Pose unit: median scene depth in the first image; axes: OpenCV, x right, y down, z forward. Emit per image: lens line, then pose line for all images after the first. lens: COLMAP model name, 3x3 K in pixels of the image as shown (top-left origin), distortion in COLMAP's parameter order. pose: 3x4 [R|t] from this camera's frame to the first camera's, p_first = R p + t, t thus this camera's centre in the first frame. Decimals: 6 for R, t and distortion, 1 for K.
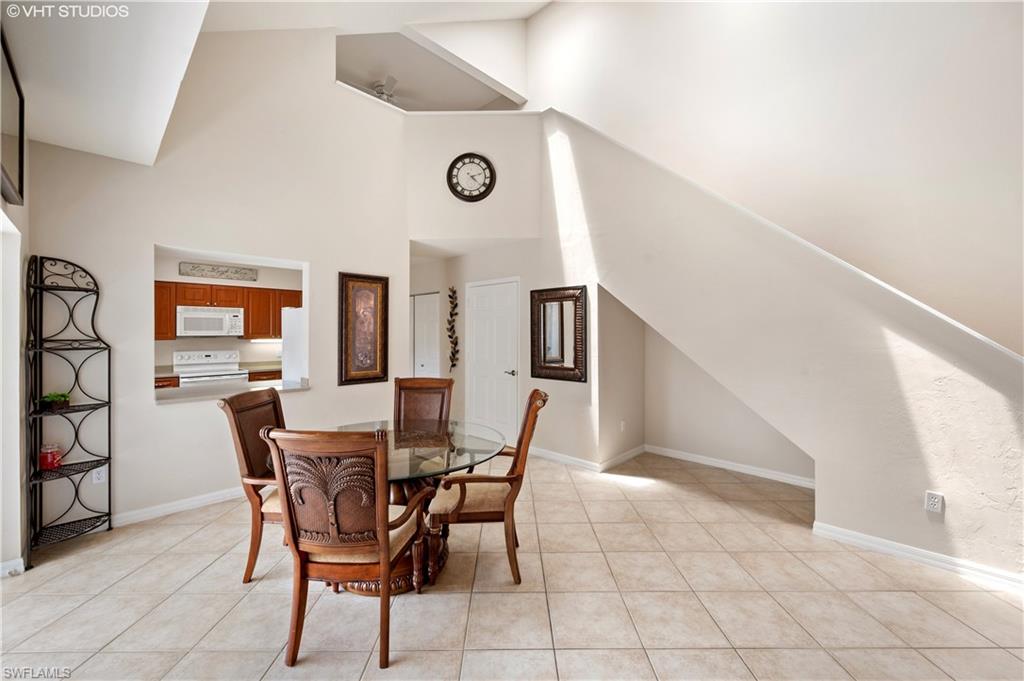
lens RADIAL K [[404.9, 0, 507.1], [0, 404.9, 336.1], [0, 0, 1]] dist [-0.000619, -0.000120]
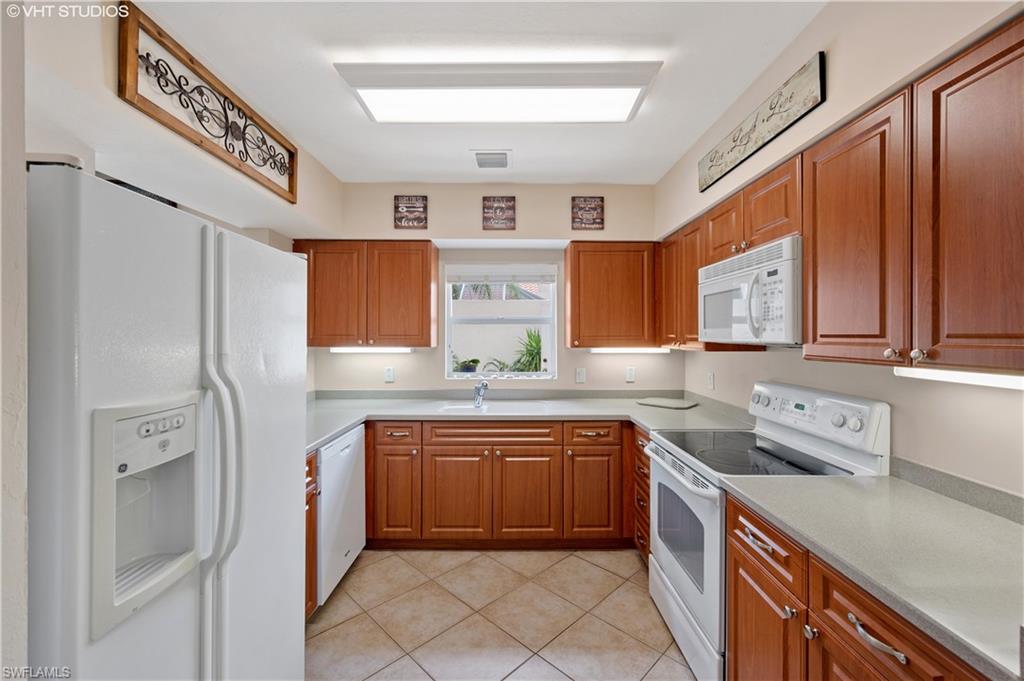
lens RADIAL K [[415.7, 0, 515.5], [0, 415.7, 337.0], [0, 0, 1]] dist [-0.000666, -0.000074]
pose [[-0.702047, -0.002827, -0.712125, -0.437215], [-0.004529, 0.999990, 0.000494, -0.006496], [0.712116, 0.003572, -0.702052, 1.351485]]
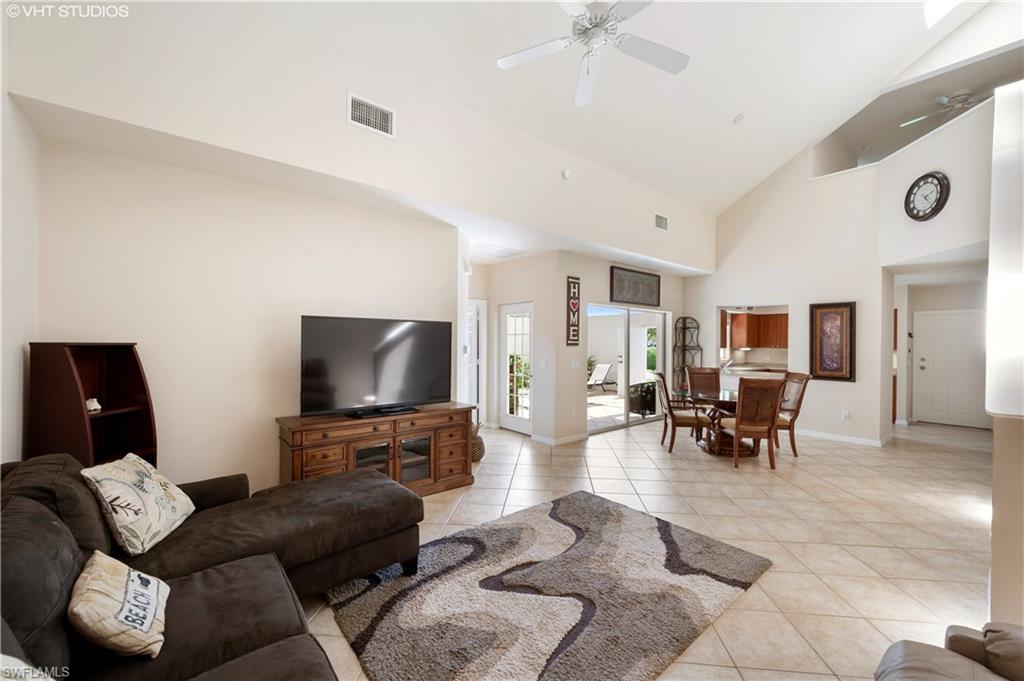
lens RADIAL K [[406.7, 0, 512.0], [0, 406.7, 340.5], [0, 0, 1]] dist [-0.000511, -0.000224]
pose [[-0.103215, -0.006042, -0.994641, 1.072734], [-0.014442, 0.999885, -0.004575, 0.000325], [0.994554, 0.013892, -0.103291, 0.043889]]
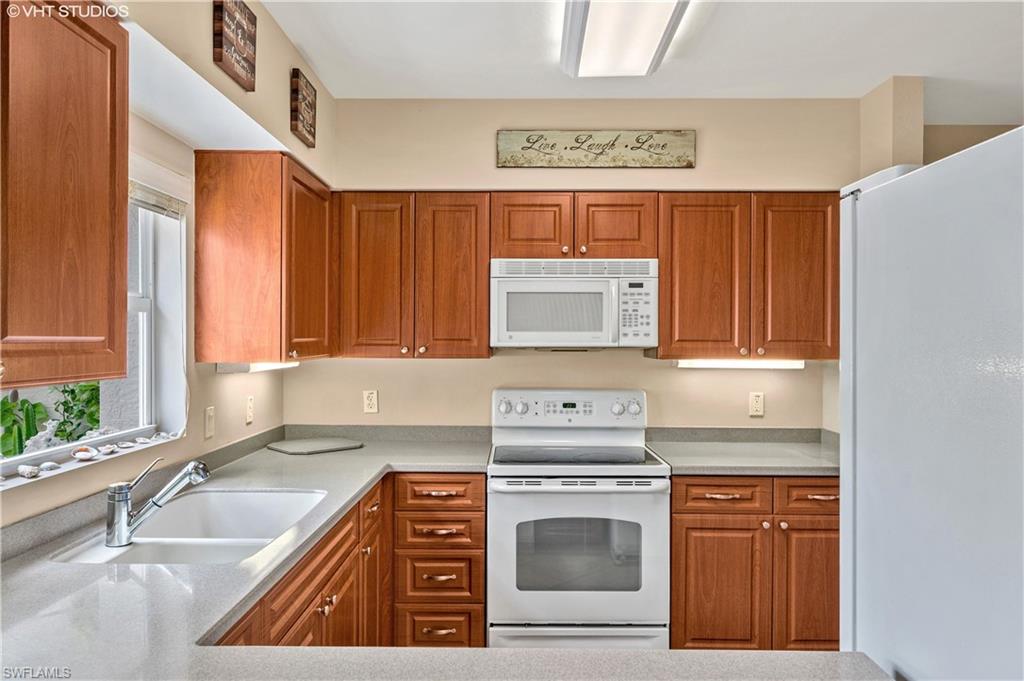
lens RADIAL K [[705.0, 0, 512.0], [0, 705.0, 340.5], [0, 0, 1]] dist [0.005585, 0.000550]
pose [[0.694700, 0.001905, -0.719297, -0.431972], [-0.007571, 0.999960, -0.004664, -0.003811], [0.719260, 0.008686, 0.694687, 0.692008]]
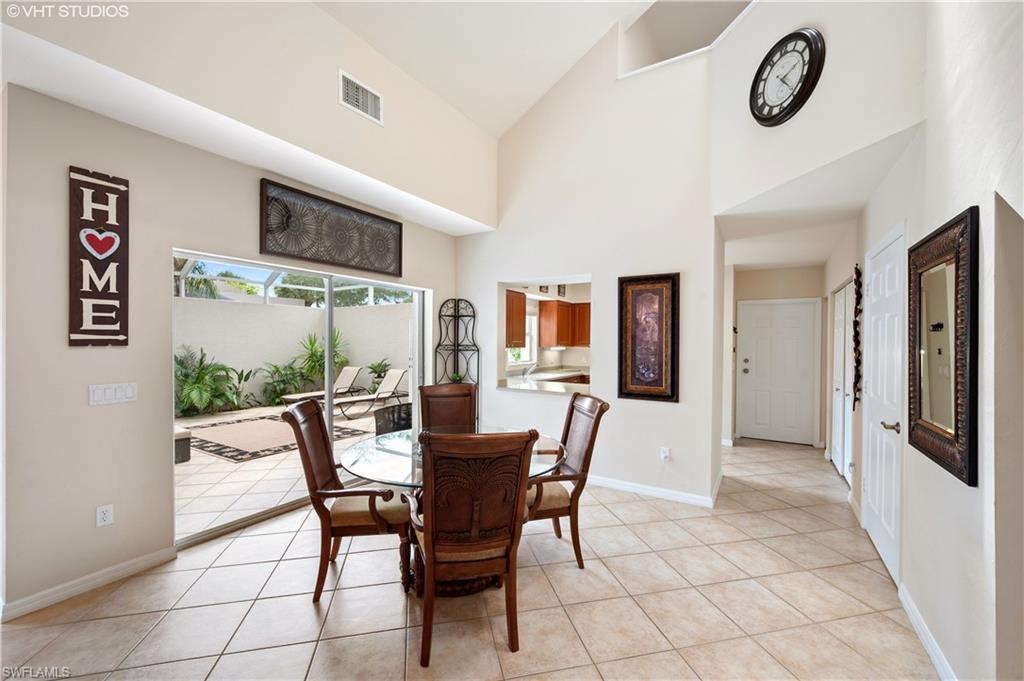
lens RADIAL K [[408.6, 0, 515.8], [0, 408.6, 340.6], [0, 0, 1]] dist [0.000326, -0.000161]
pose [[0.221817, -0.000650, -0.975088, 0.407880], [-0.013729, 0.999899, -0.003790, -0.003837], [0.974992, 0.014227, 0.221785, 0.491717]]
